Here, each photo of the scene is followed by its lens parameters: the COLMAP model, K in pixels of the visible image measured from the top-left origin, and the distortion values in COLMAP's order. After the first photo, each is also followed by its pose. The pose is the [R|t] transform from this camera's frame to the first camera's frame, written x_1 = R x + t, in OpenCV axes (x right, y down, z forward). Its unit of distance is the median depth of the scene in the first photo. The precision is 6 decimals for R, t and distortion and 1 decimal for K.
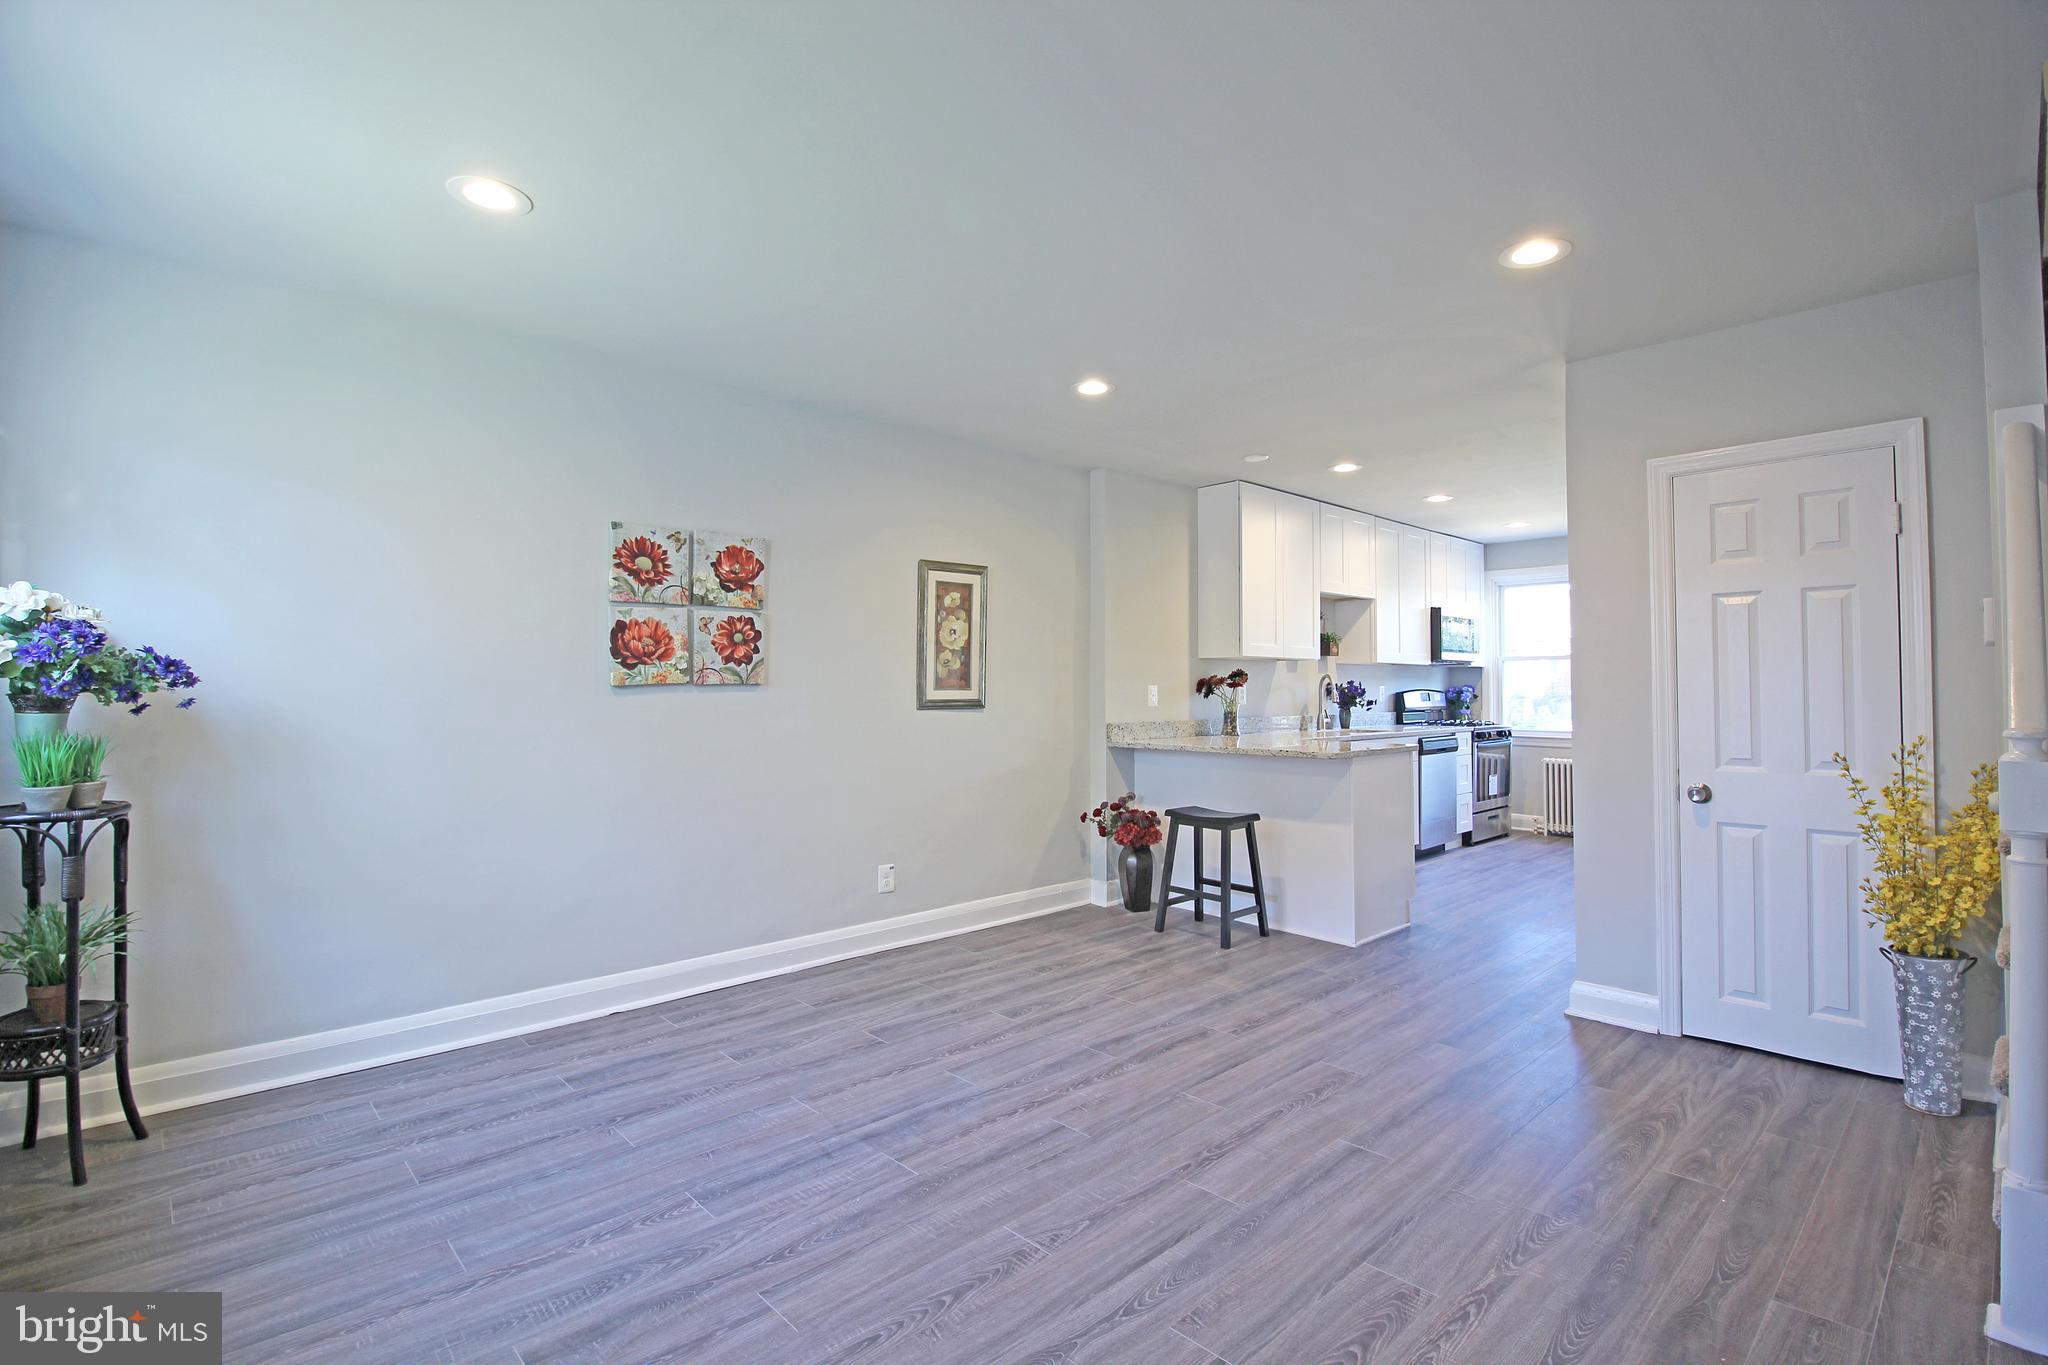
lens RADIAL K [[940.5, 0, 1023.9], [0, 940.5, 668.8], [0, 0, 1]] dist [0.002282, -0.013855]
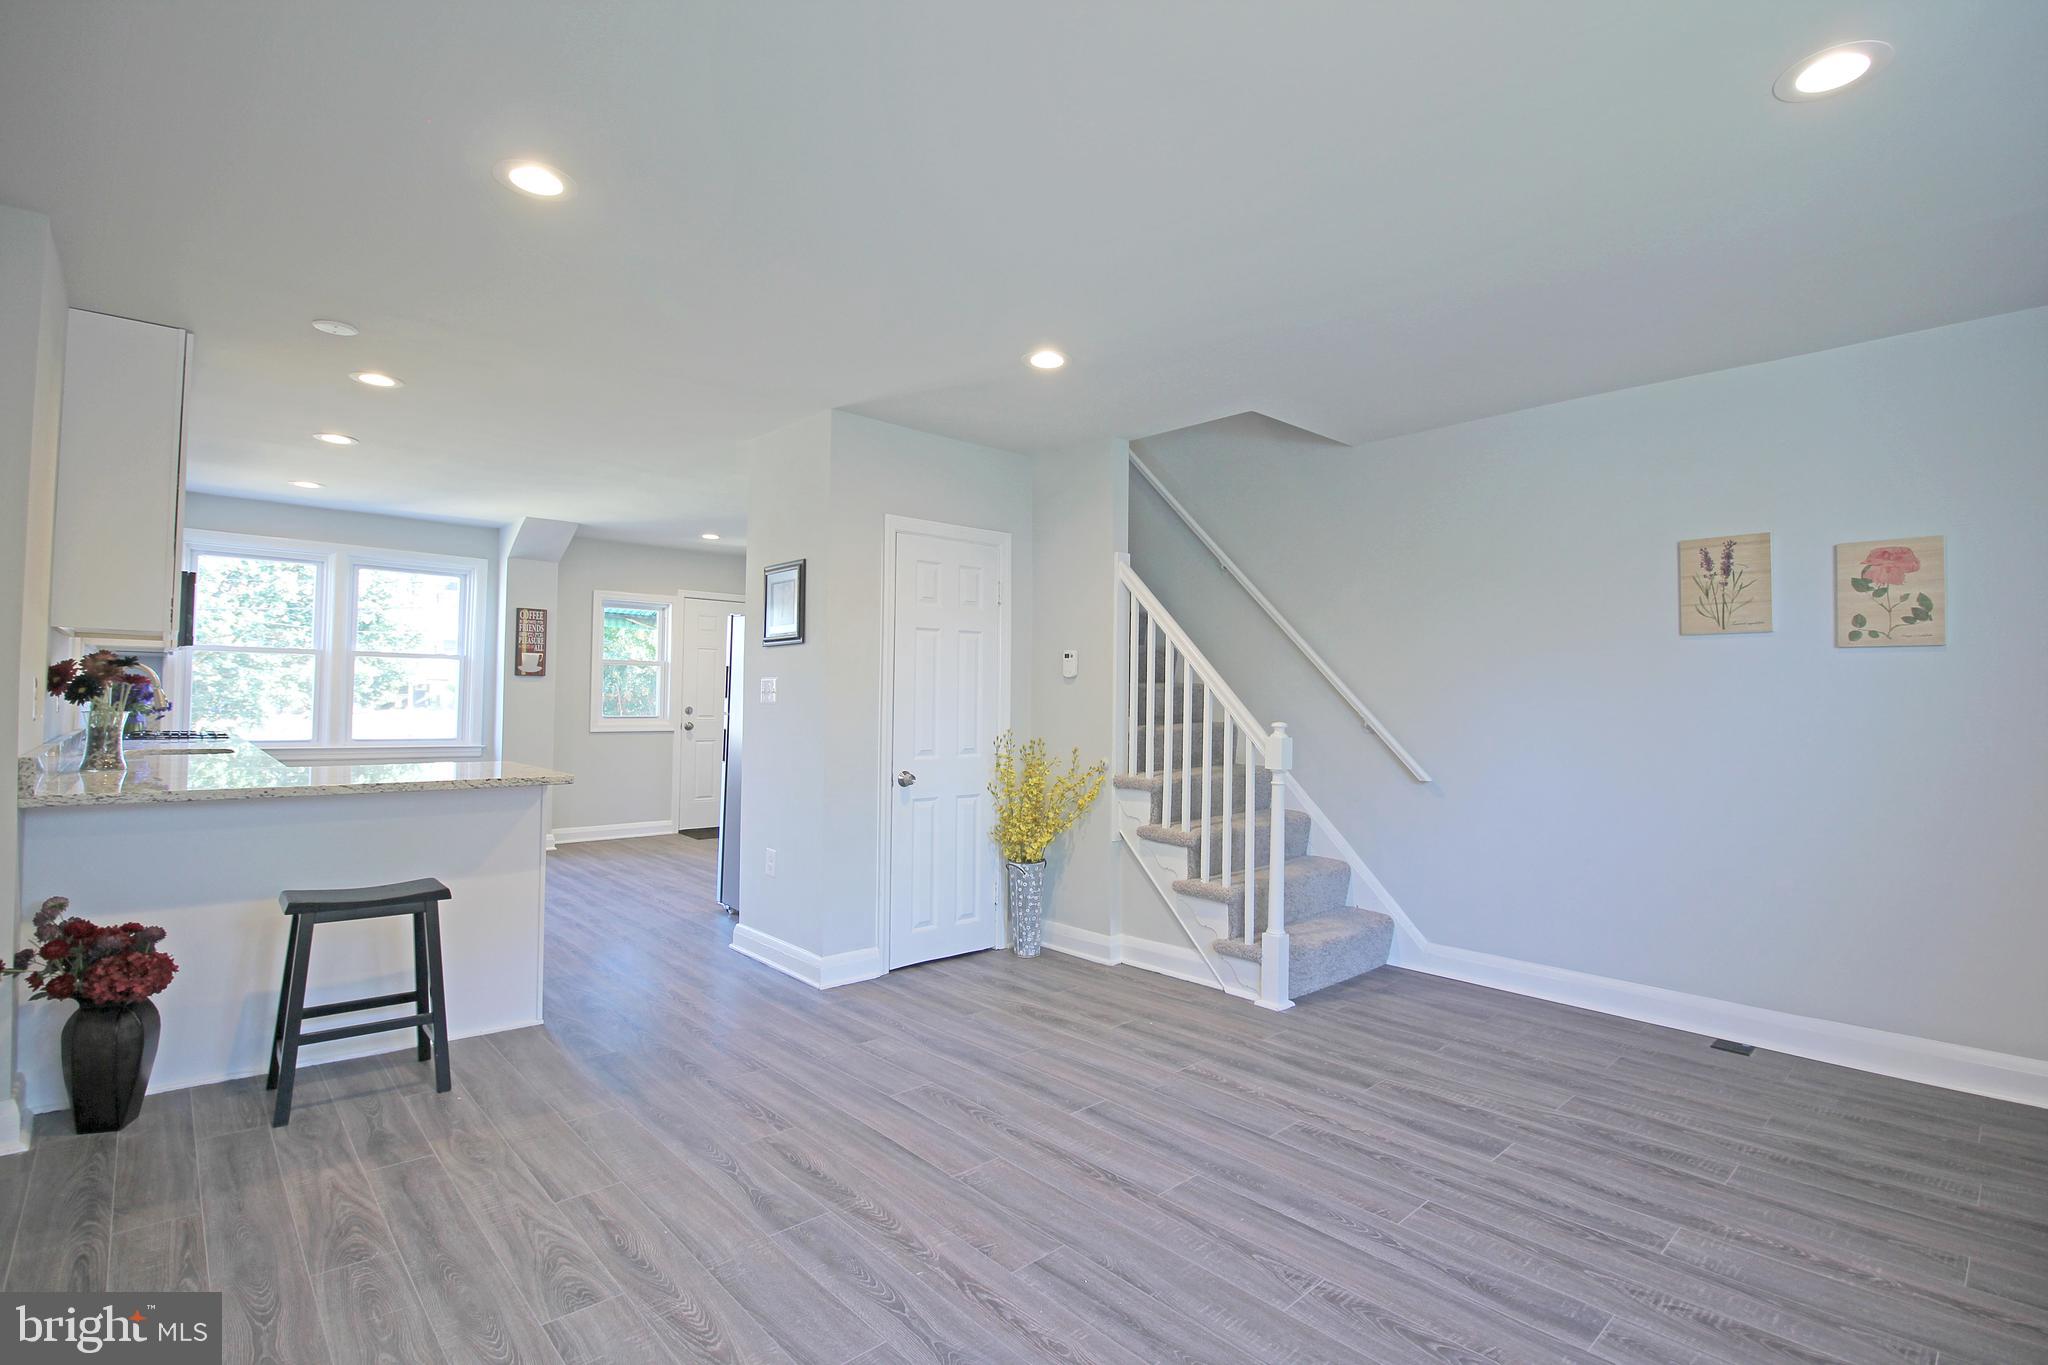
lens RADIAL K [[957.3, 0, 1024.0], [0, 957.3, 682.5], [0, 0, 1]] dist [0.000264, -0.016299]
pose [[0.012032, 0.020324, 0.999721, -0.532407], [-0.036867, 0.999123, -0.019868, 0.014538], [-0.999248, -0.036618, 0.012771, 0.711841]]
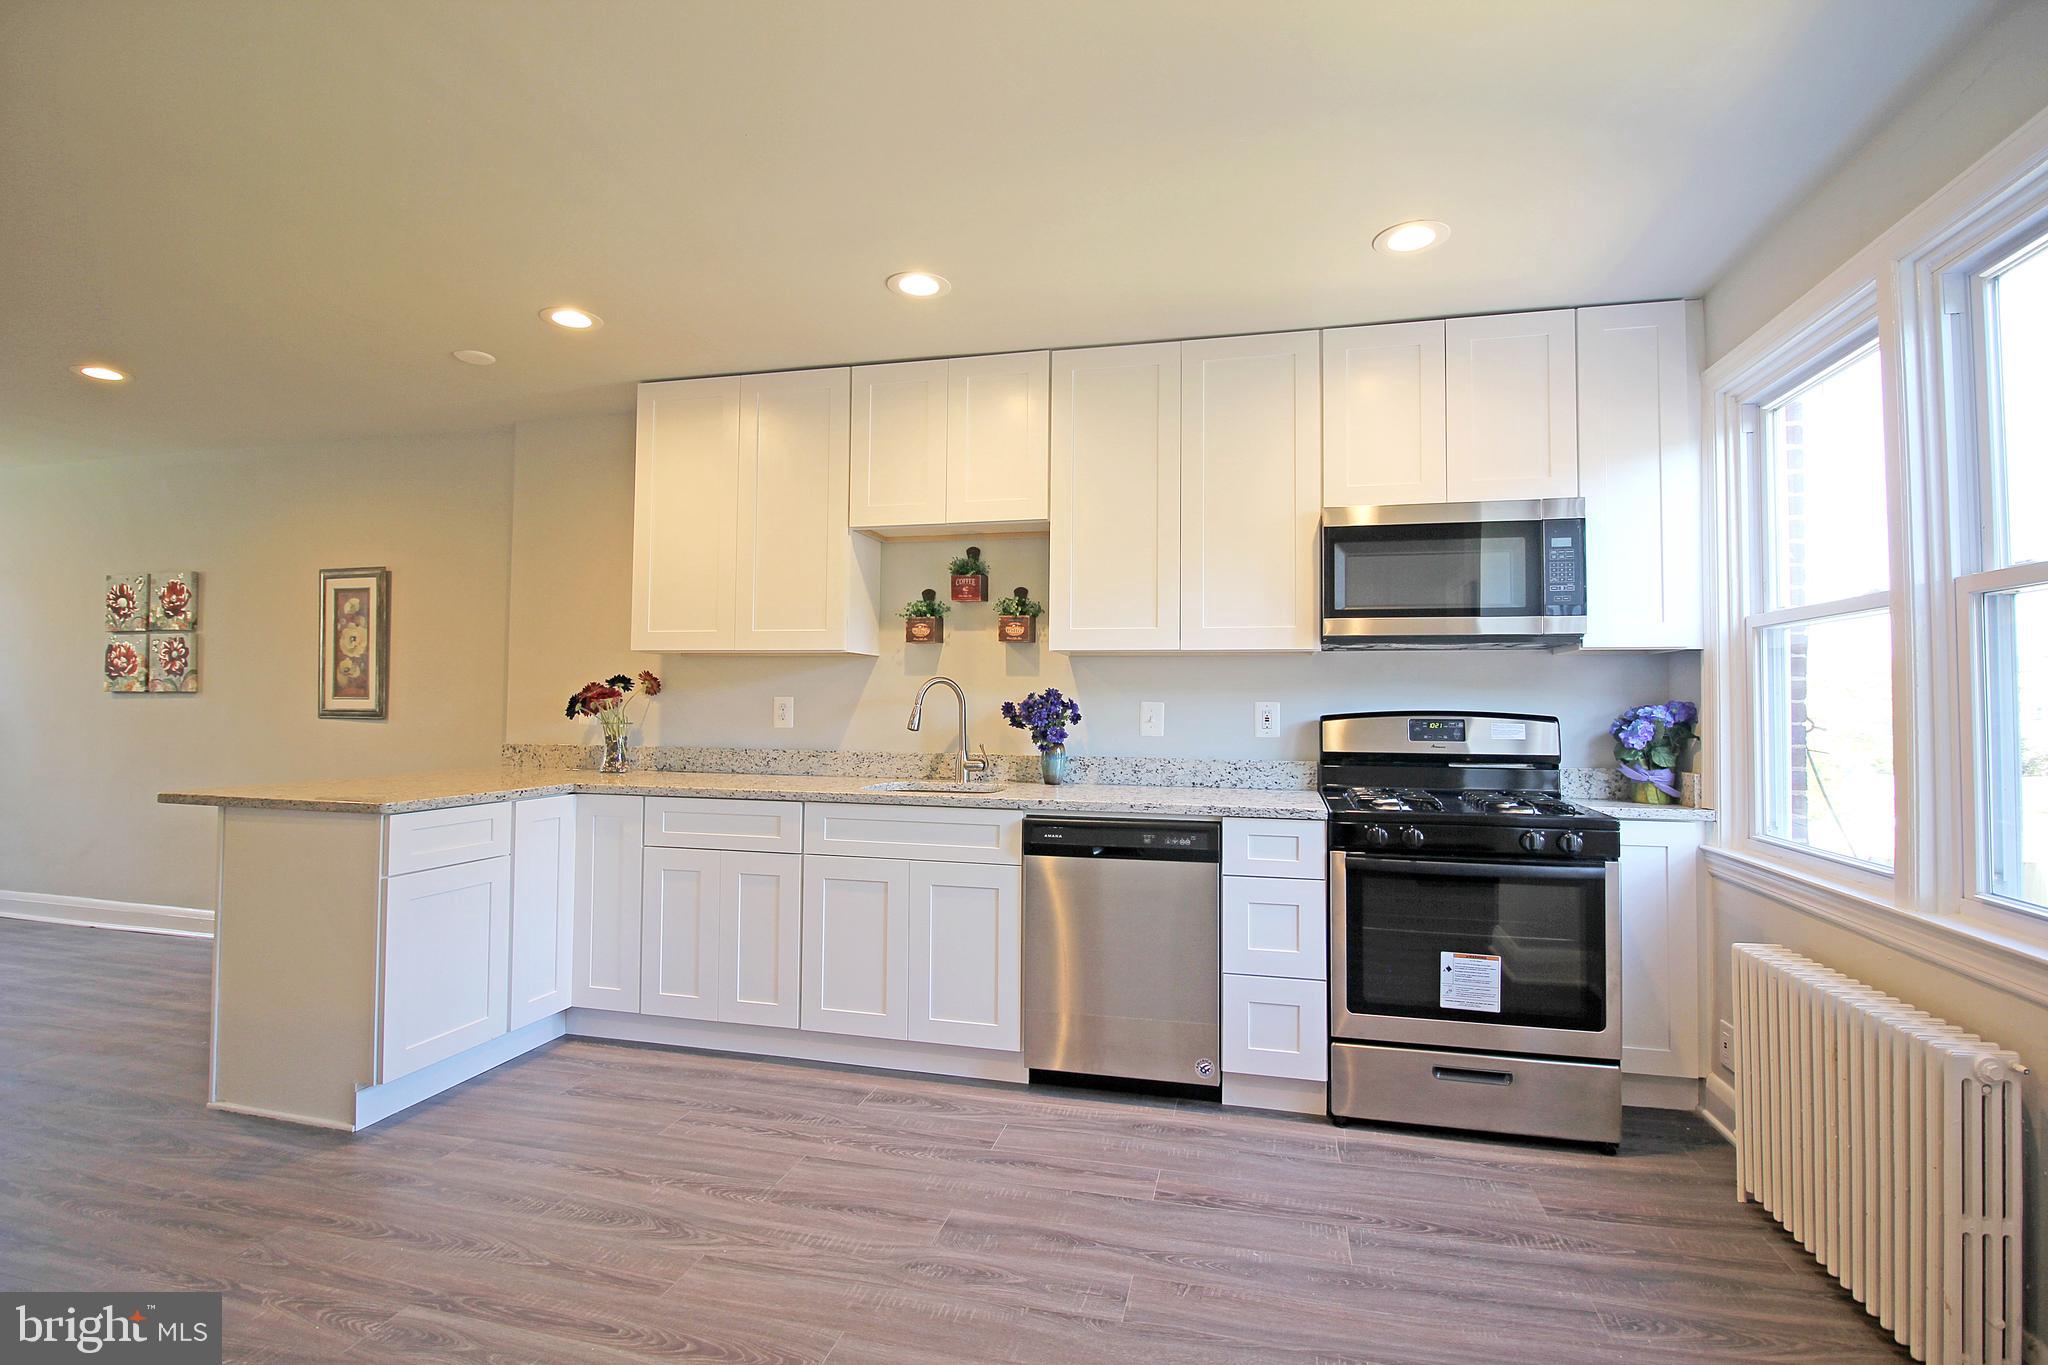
lens RADIAL K [[935.7, 0, 1044.3], [0, 935.7, 672.3], [0, 0, 1]] dist [0.001160, -0.011956]
pose [[0.554536, -0.020987, -0.831895, 1.421026], [0.008949, 0.999775, -0.019258, 0.025261], [0.832111, 0.003235, 0.554599, 1.348223]]
